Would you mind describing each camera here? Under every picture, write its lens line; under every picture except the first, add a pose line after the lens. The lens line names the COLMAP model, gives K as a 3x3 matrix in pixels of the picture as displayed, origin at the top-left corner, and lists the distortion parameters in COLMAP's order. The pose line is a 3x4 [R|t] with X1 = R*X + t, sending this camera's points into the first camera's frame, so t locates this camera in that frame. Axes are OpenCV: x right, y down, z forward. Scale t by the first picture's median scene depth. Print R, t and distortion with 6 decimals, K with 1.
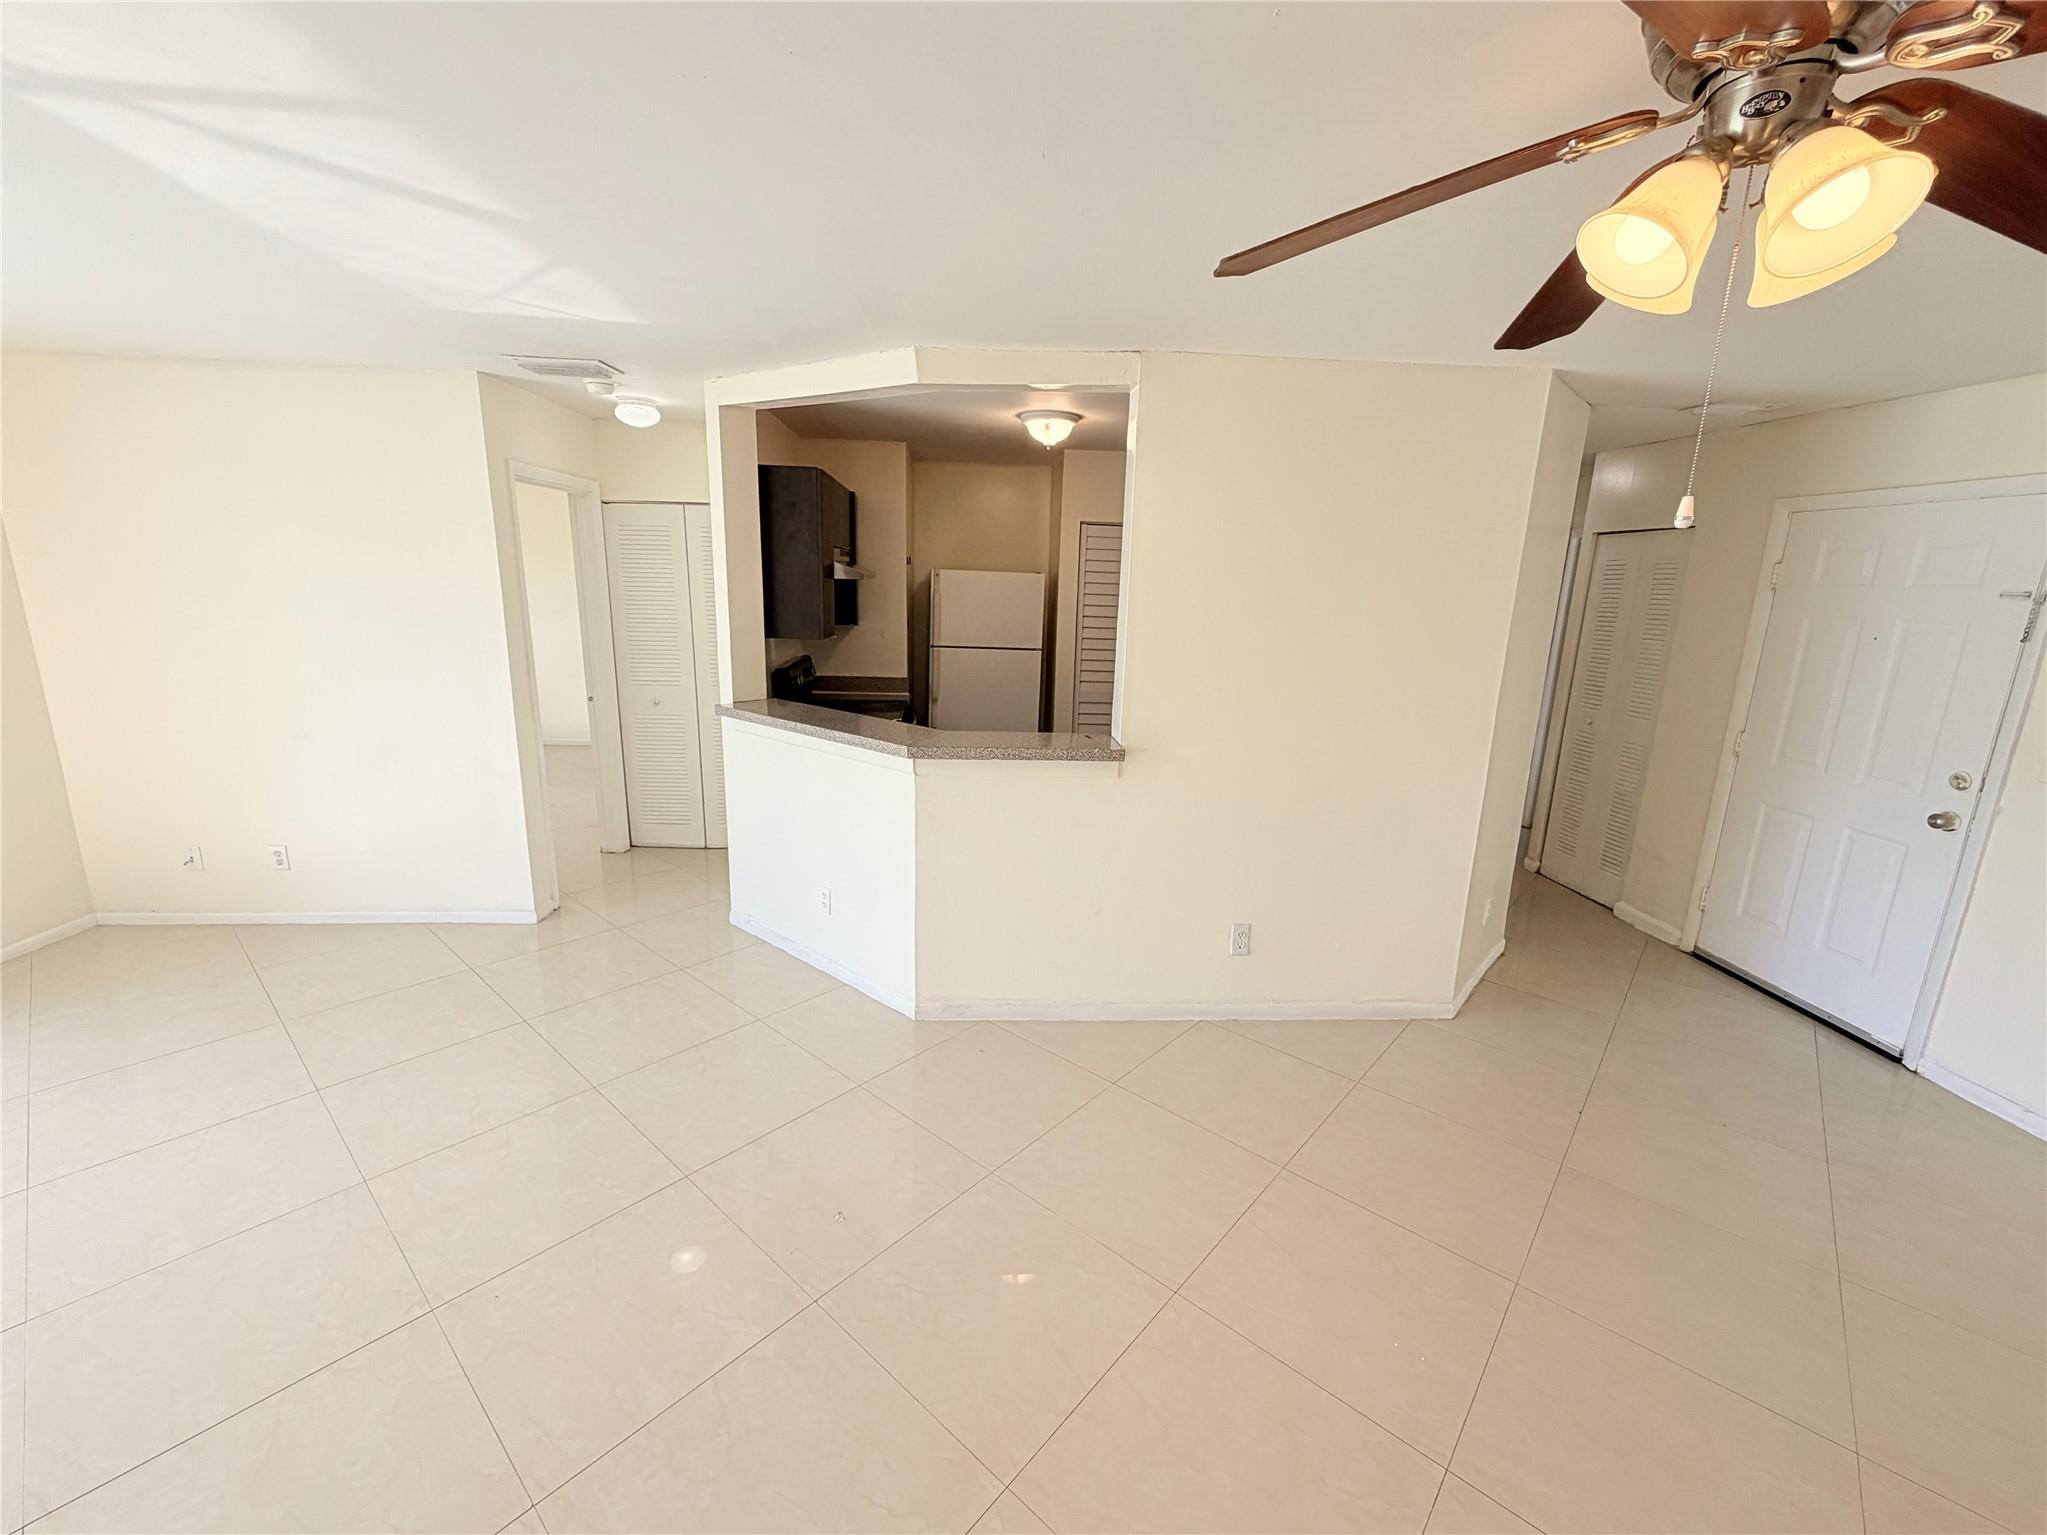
lens RADIAL K [[833.3, 0, 1019.7], [0, 833.3, 764.3], [0, 0, 1]] dist [0.002170, -0.000186]
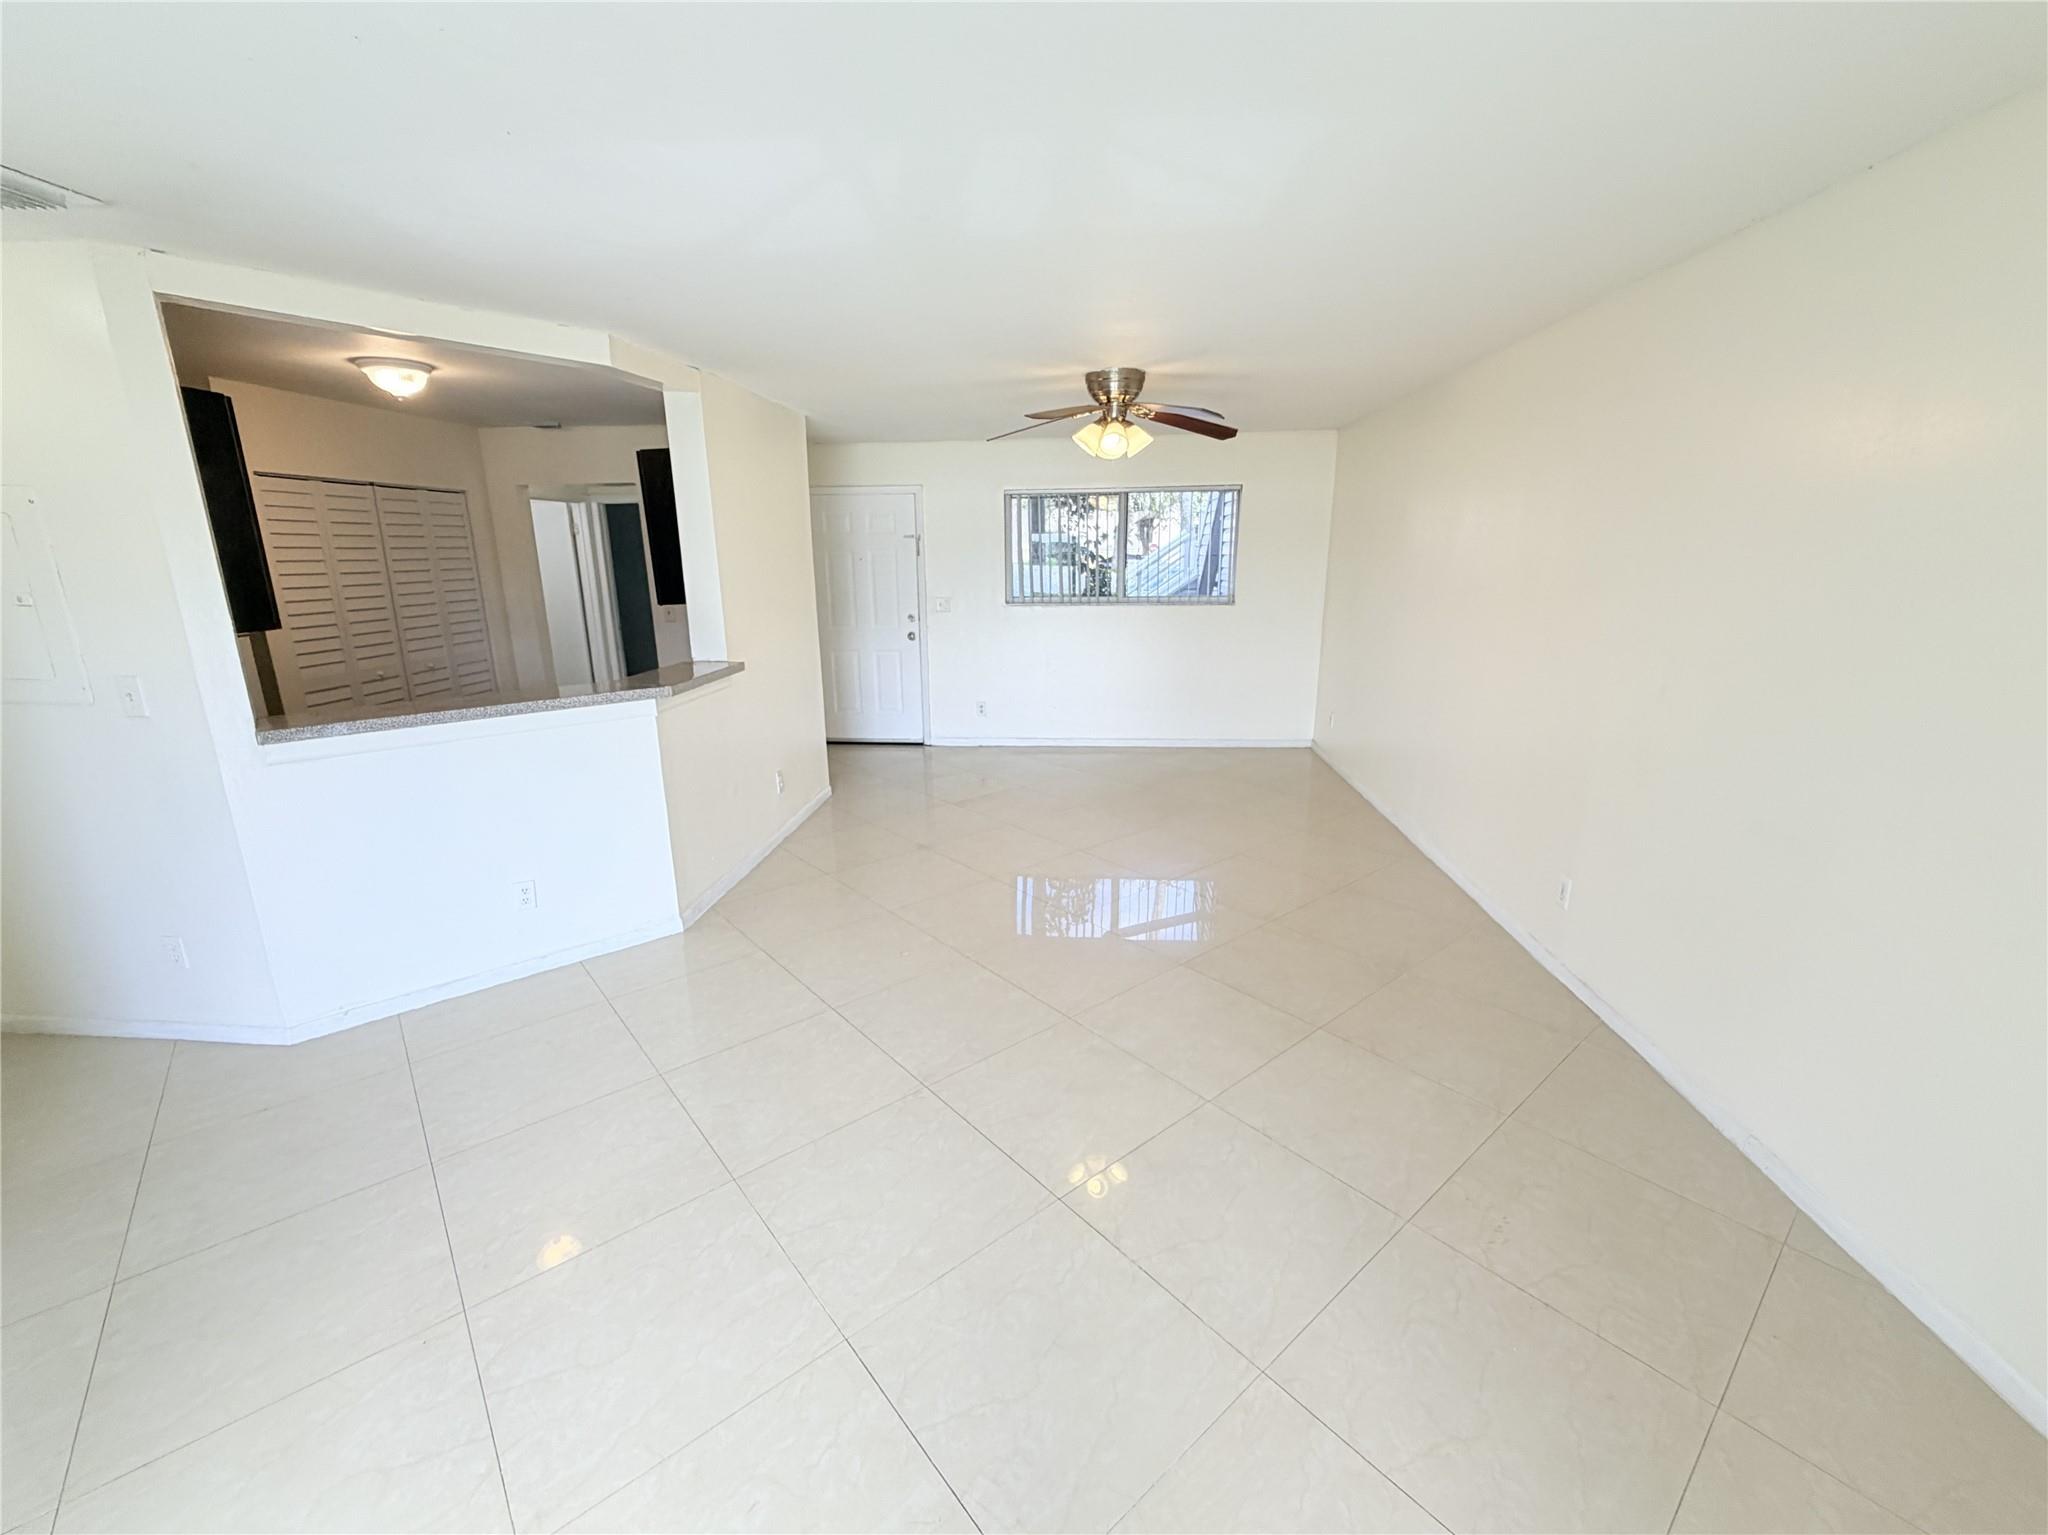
lens RADIAL K [[833.7, 0, 1009.9], [0, 833.7, 759.9], [0, 0, 1]] dist [0.002170, -0.000186]
pose [[0.167429, -0.275188, 0.946699, -1.060495], [0.229161, 0.944816, 0.234112, -0.080783], [-0.958881, 0.177750, 0.221252, 0.276668]]
